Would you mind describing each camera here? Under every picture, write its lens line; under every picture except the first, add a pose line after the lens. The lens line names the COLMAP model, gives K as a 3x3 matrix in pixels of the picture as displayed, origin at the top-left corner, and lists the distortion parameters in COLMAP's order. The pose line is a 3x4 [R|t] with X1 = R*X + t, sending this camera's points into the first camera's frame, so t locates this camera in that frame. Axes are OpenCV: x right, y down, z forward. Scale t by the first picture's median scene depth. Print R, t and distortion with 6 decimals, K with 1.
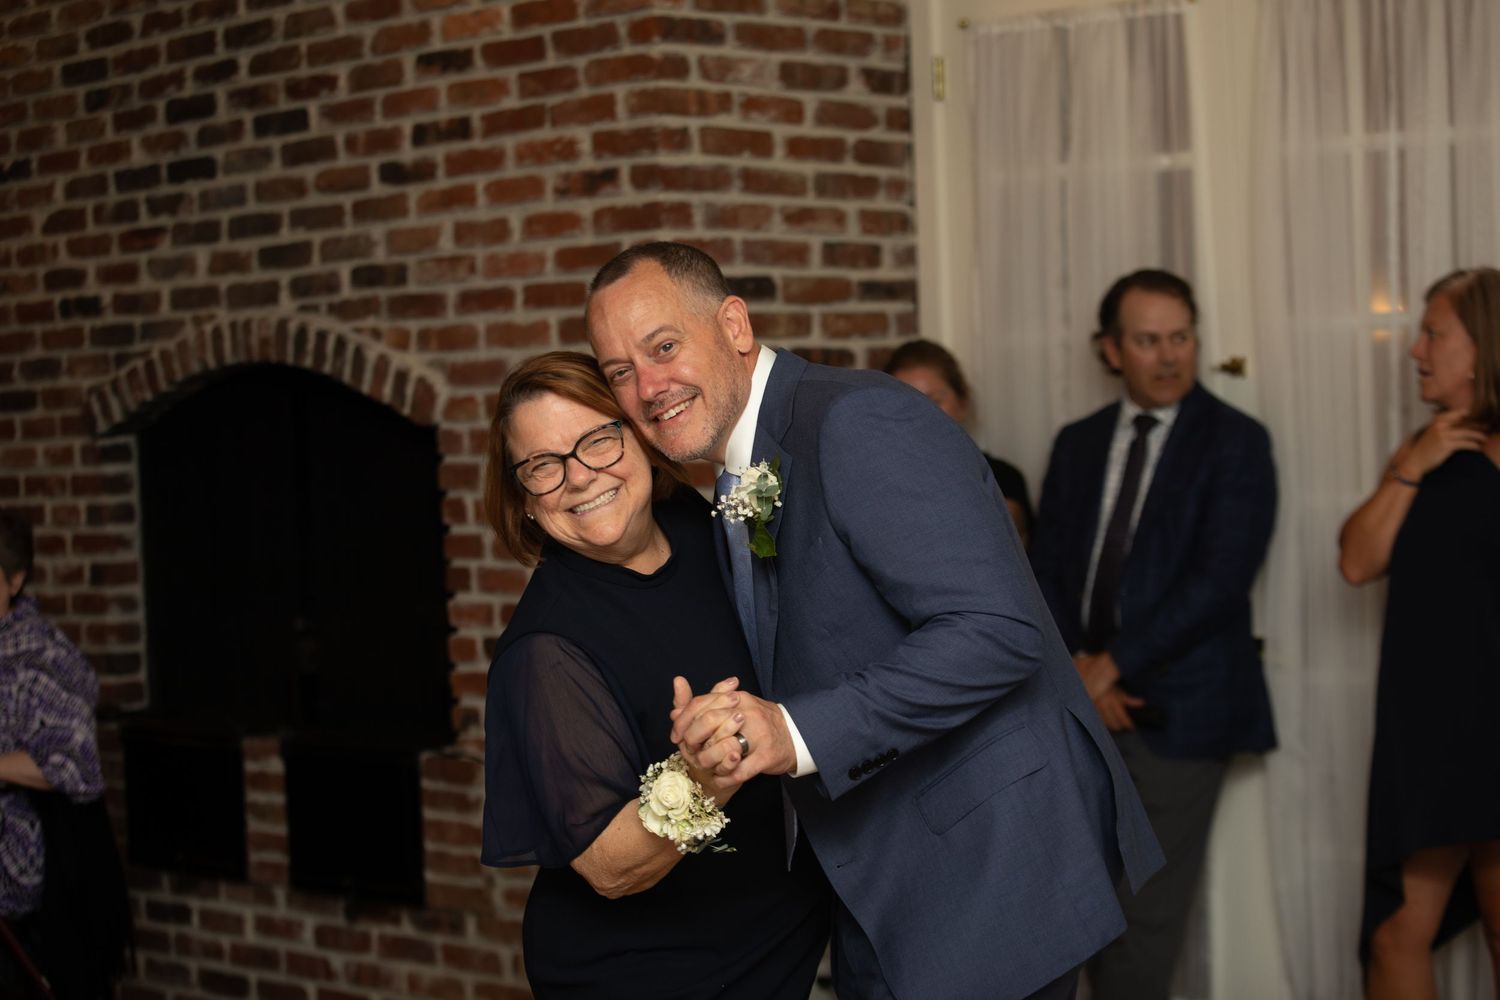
lens RADIAL K [[3098.0, 0, 750.0], [0, 3098.0, 503.3], [0, 0, 1]] dist [-0.314272, 0.000000]
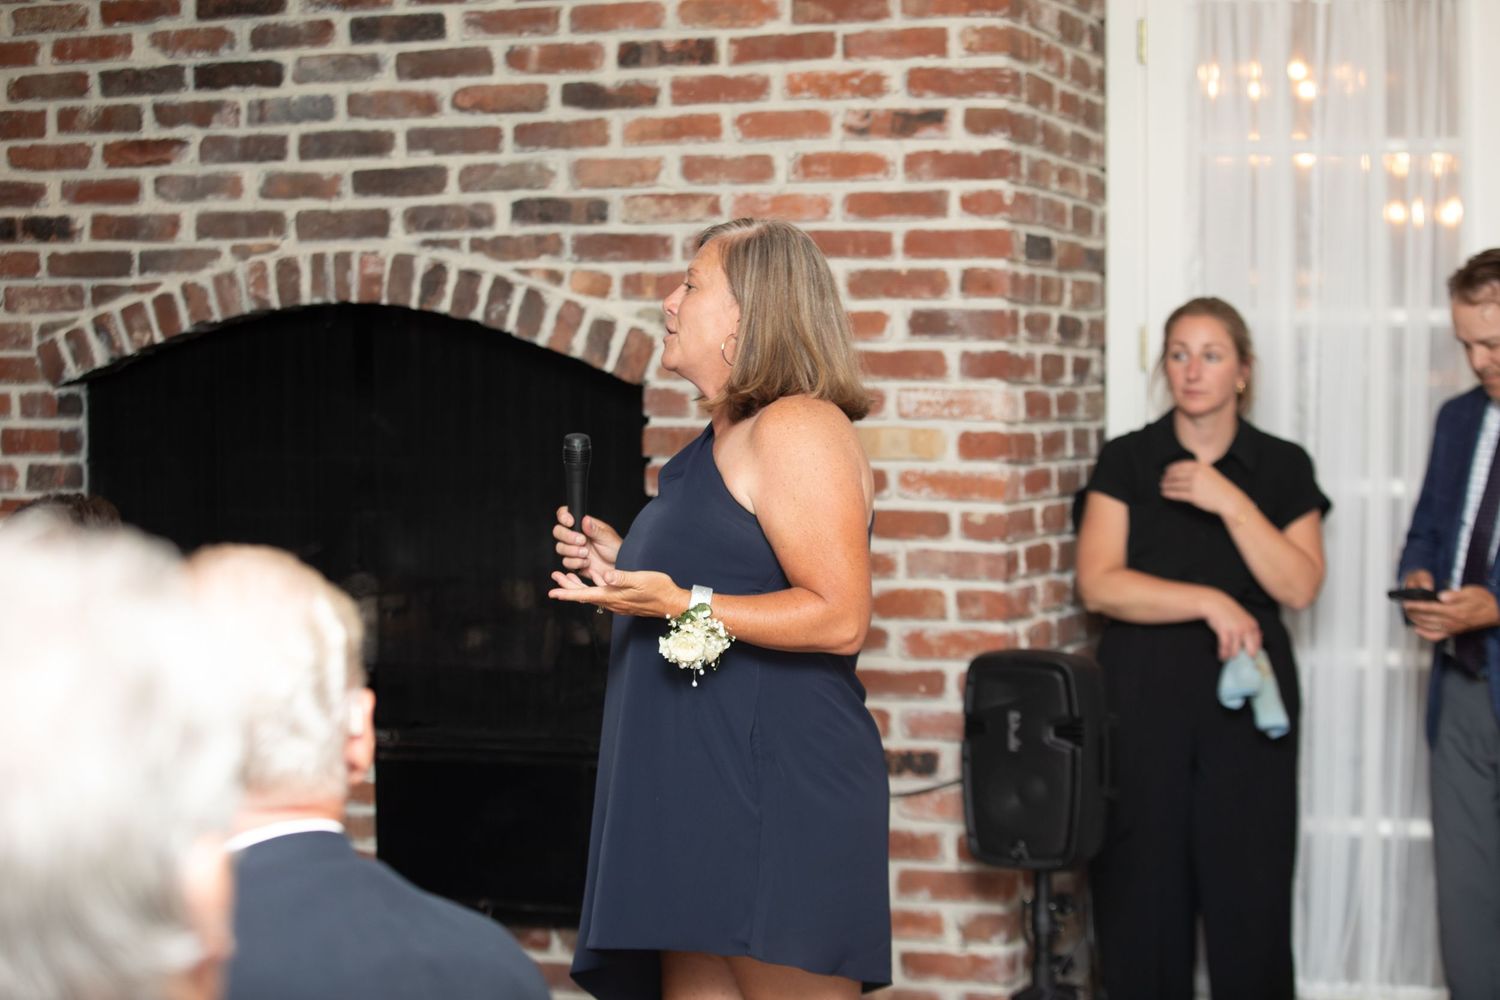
lens RADIAL K [[3098.0, 0, 749.7], [0, 3098.0, 494.0], [0, 0, 1]] dist [-0.314272, 0.000000]
pose [[0.911037, 0.024180, 0.411615, -0.420066], [-0.021361, 0.999706, -0.011448, 0.015210], [-0.411770, 0.001637, 0.911286, 0.172890]]
